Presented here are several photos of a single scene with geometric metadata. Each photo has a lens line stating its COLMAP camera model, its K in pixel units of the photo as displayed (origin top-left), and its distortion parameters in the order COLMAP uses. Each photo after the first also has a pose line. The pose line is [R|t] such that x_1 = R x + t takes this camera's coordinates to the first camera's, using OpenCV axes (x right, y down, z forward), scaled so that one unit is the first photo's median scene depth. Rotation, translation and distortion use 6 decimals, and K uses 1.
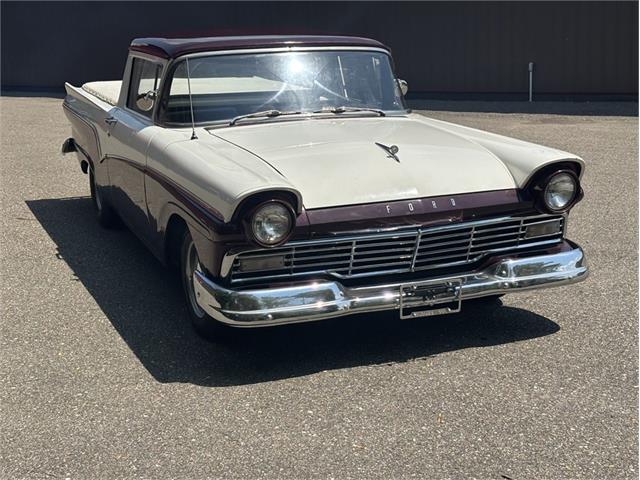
lens RADIAL K [[992.7, 0, 315.6], [0, 992.7, 236.7], [0, 0, 1]] dist [0.154857, 0.000000]
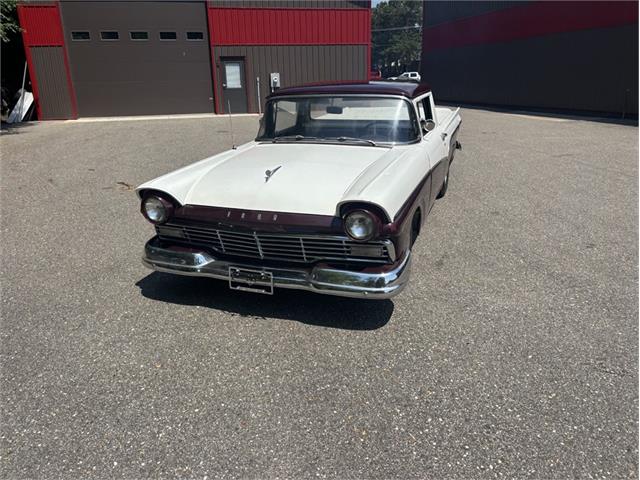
lens RADIAL K [[486.0, 0, 321.9], [0, 486.0, 235.5], [0, 0, 1]] dist [0.035479, -0.032039]
pose [[0.750784, 0.217212, -0.623812, 0.582226], [-0.137756, 0.975109, 0.173739, -0.129963], [0.646023, -0.044507, 0.762019, 0.500227]]
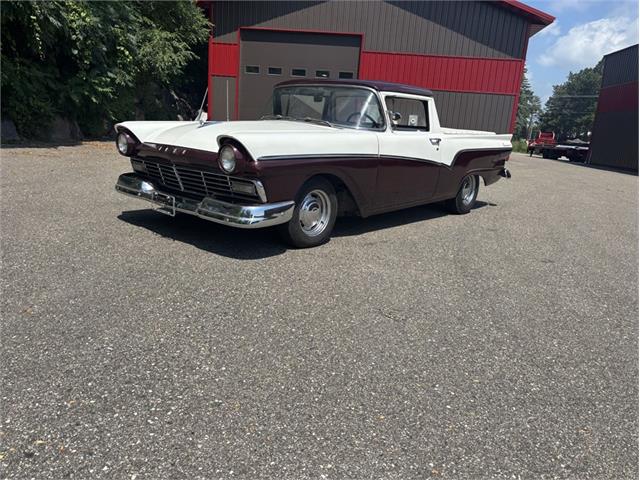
lens RADIAL K [[486.0, 0, 319.6], [0, 486.0, 244.4], [0, 0, 1]] dist [0.035479, -0.032039]
pose [[0.456147, 0.269507, -0.848113, 0.930975], [-0.270468, 0.949940, 0.156397, -0.073378], [0.847807, 0.158047, 0.506206, 0.761450]]
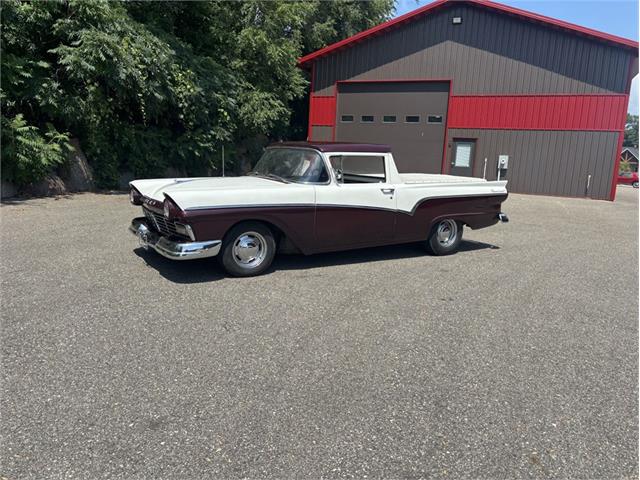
lens RADIAL K [[486.0, 0, 316.5], [0, 486.0, 241.7], [0, 0, 1]] dist [0.035479, -0.032039]
pose [[0.195480, 0.205819, -0.958867, 1.245757], [-0.258302, 0.954013, 0.152118, -0.207965], [0.946080, 0.217941, 0.239654, 1.046466]]
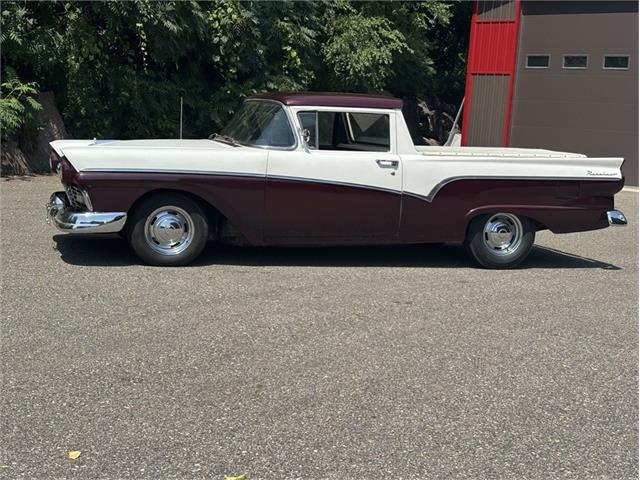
lens RADIAL K [[984.3, 0, 327.9], [0, 984.3, 255.8], [0, 0, 1]] dist [0.092280, 0.000000]
pose [[-0.049963, 0.156127, -0.986473, 1.818308], [-0.271516, 0.948384, 0.163851, -0.291452], [0.961136, 0.276029, -0.004993, 1.437446]]
